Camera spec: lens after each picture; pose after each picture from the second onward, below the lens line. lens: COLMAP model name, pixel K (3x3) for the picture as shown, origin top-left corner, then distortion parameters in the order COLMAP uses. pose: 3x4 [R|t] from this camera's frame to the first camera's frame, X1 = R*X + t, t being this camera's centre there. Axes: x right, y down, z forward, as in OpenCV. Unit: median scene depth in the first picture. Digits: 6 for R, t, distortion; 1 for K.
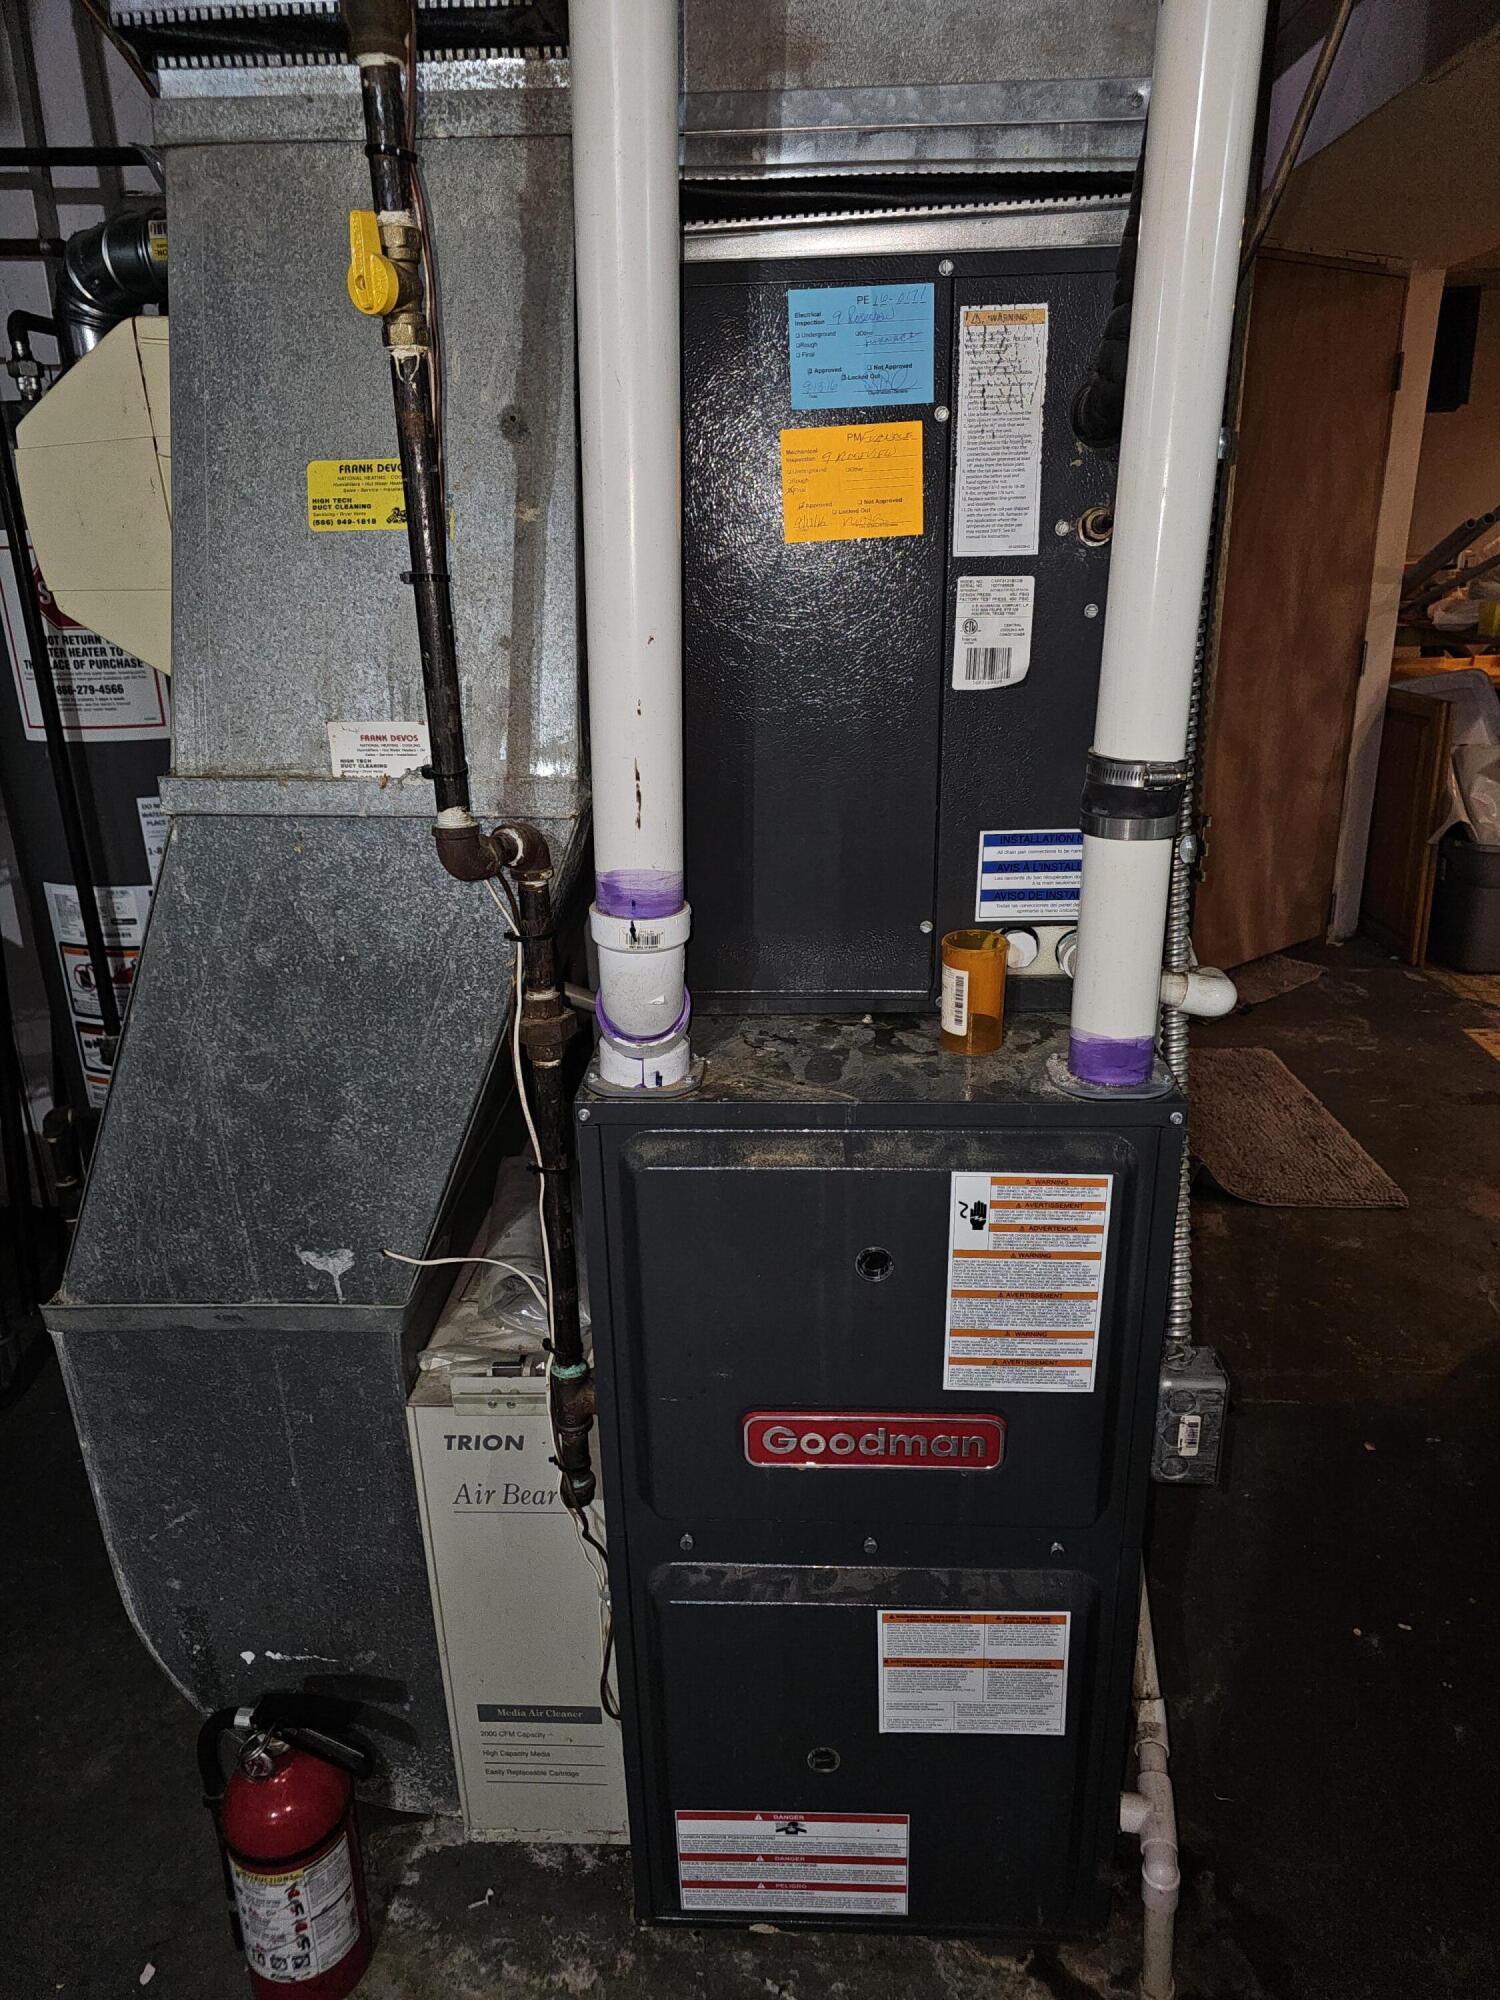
lens RADIAL K [[1380.3, 0, 732.2], [0, 1380.3, 1017.8], [0, 0, 1]] dist [0.045271, -0.033843]
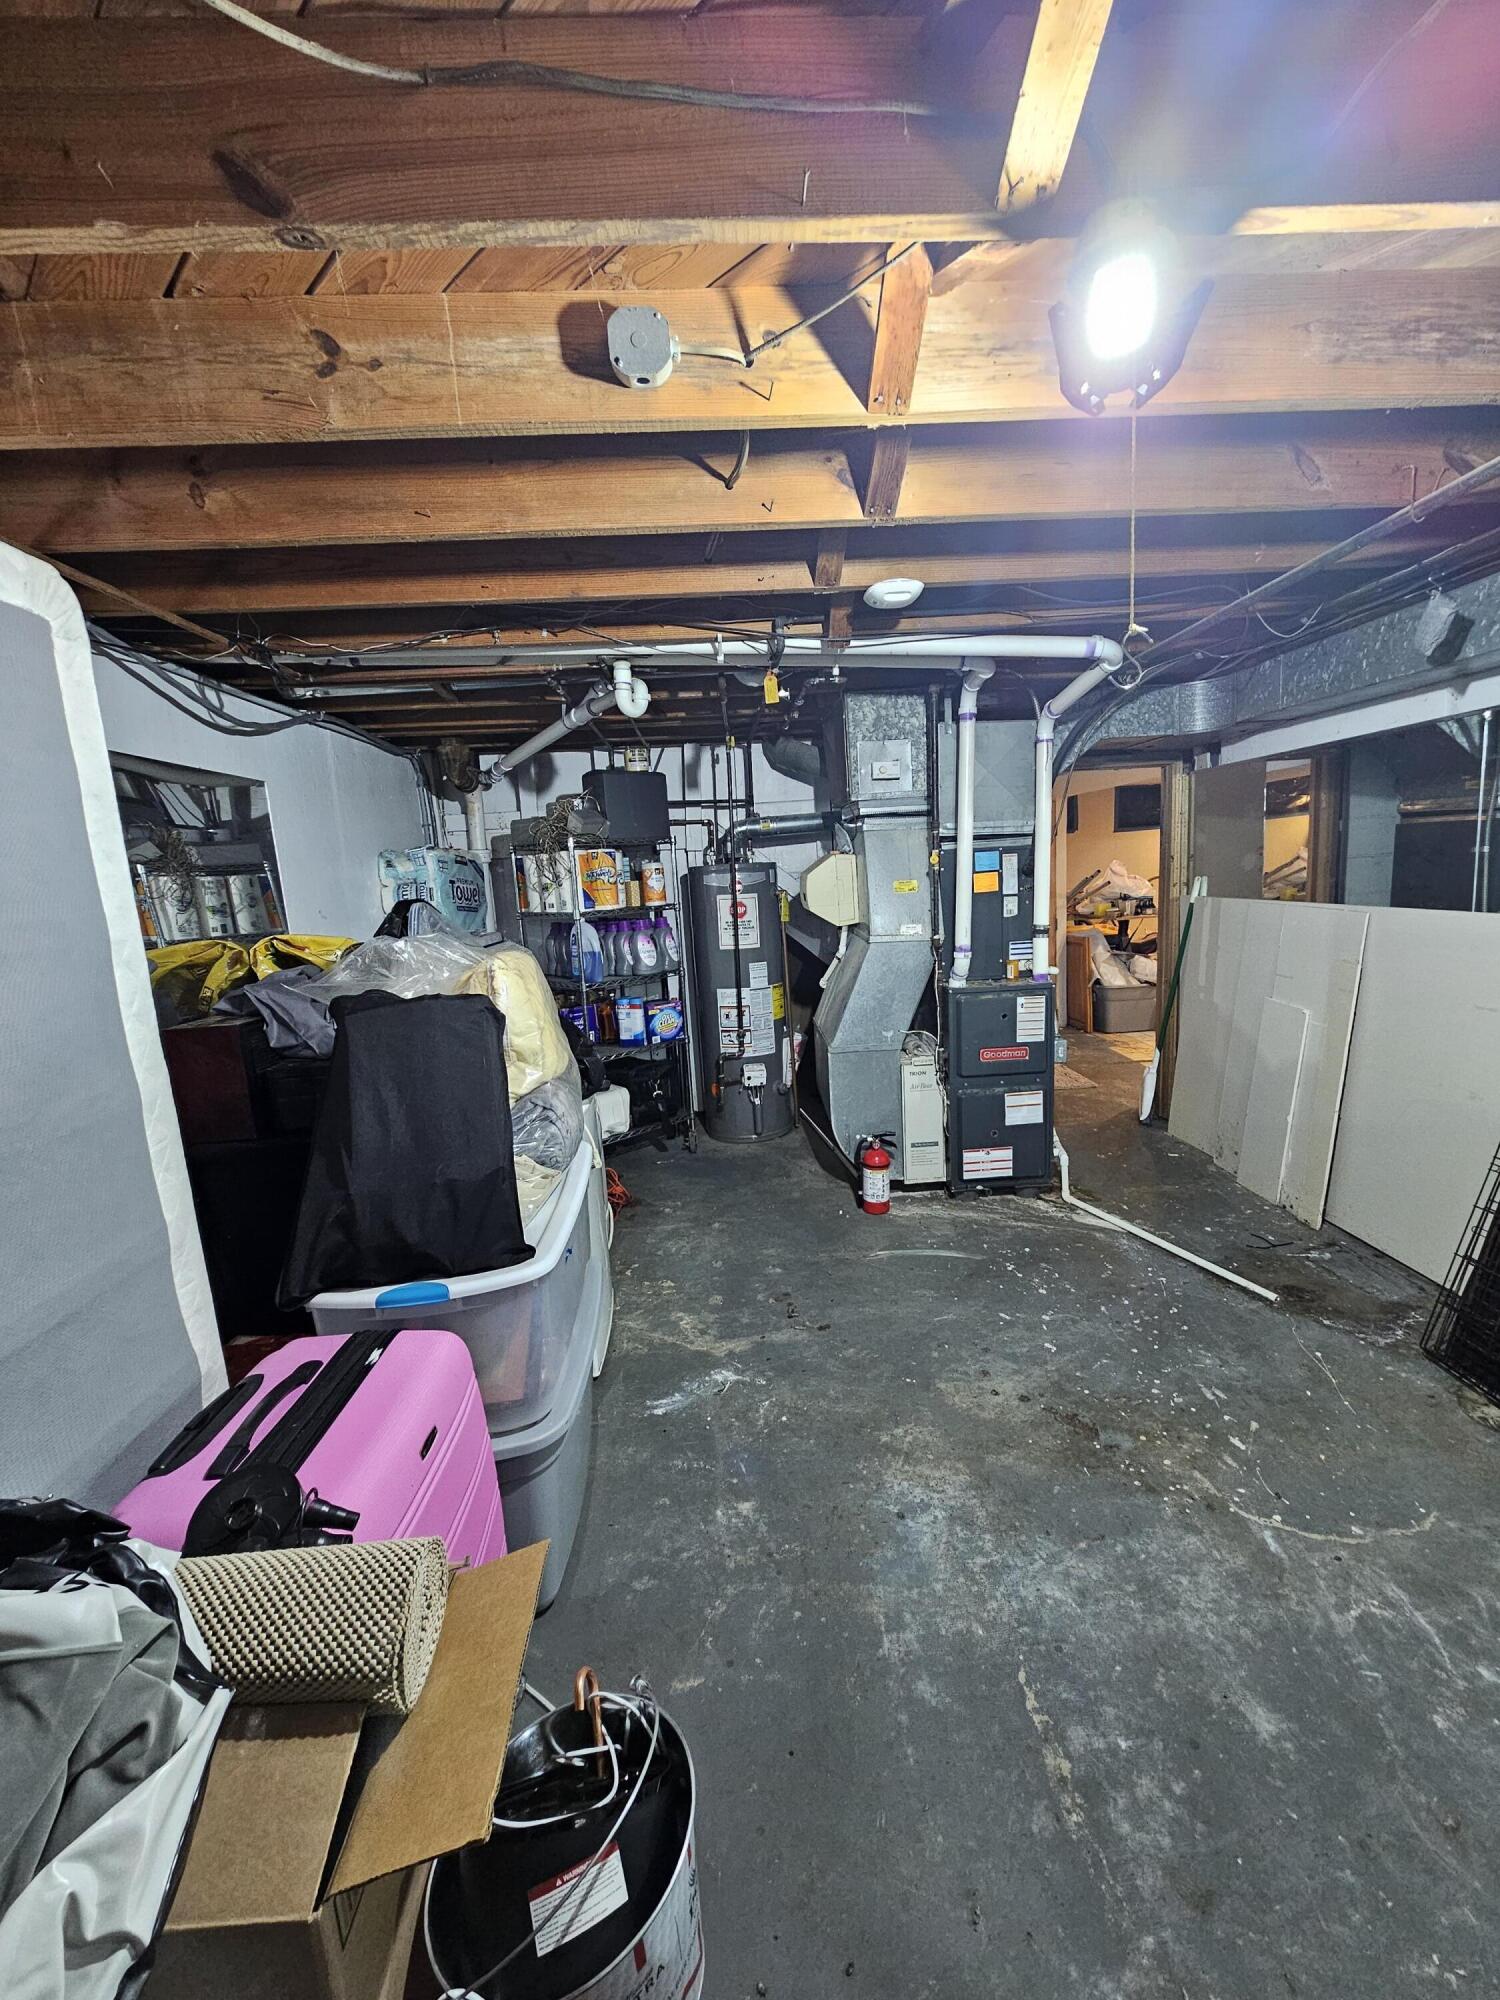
lens RADIAL K [[820.2, 0, 757.6], [0, 820.2, 1000.1], [0, 0, 1]] dist [0.004624, -0.000594]
pose [[0.995562, -0.043662, 0.083369, -1.082776], [0.059016, 0.979685, -0.191663, 0.644395], [-0.073307, 0.195733, 0.977913, -2.020252]]
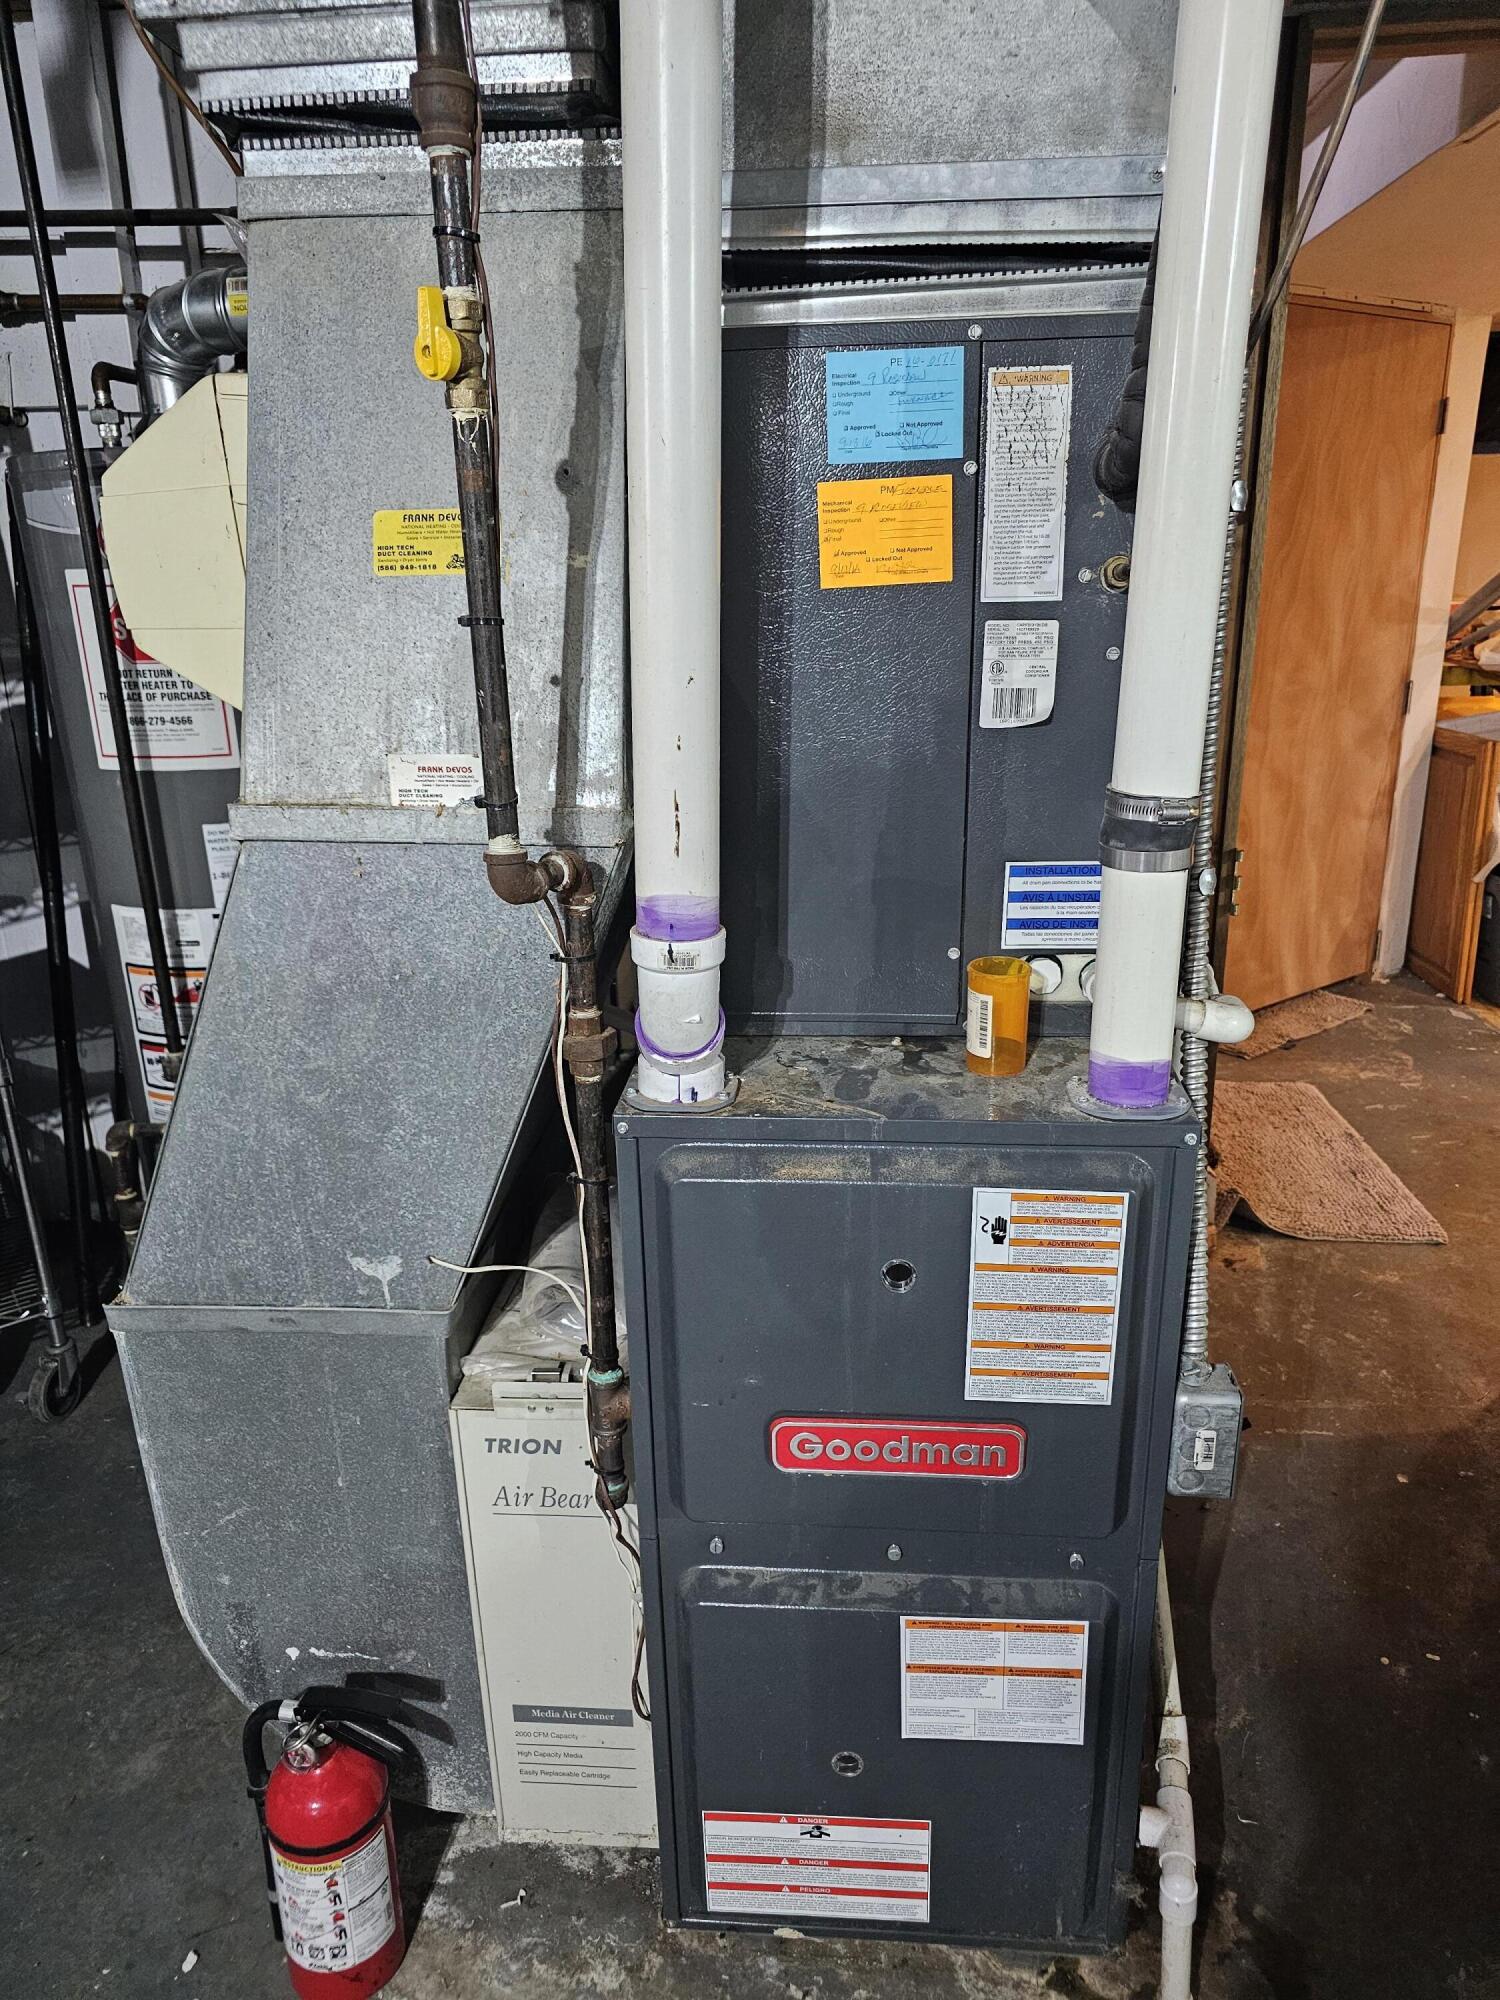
lens RADIAL K [[1380.3, 0, 744.3], [0, 1380.3, 1014.9], [0, 0, 1]] dist [0.045271, -0.033843]
pose [[0.999564, 0.012346, -0.026837, 0.011575], [-0.013012, 0.999608, -0.024797, 0.008541], [0.026520, 0.025135, 0.999332, -0.044853]]
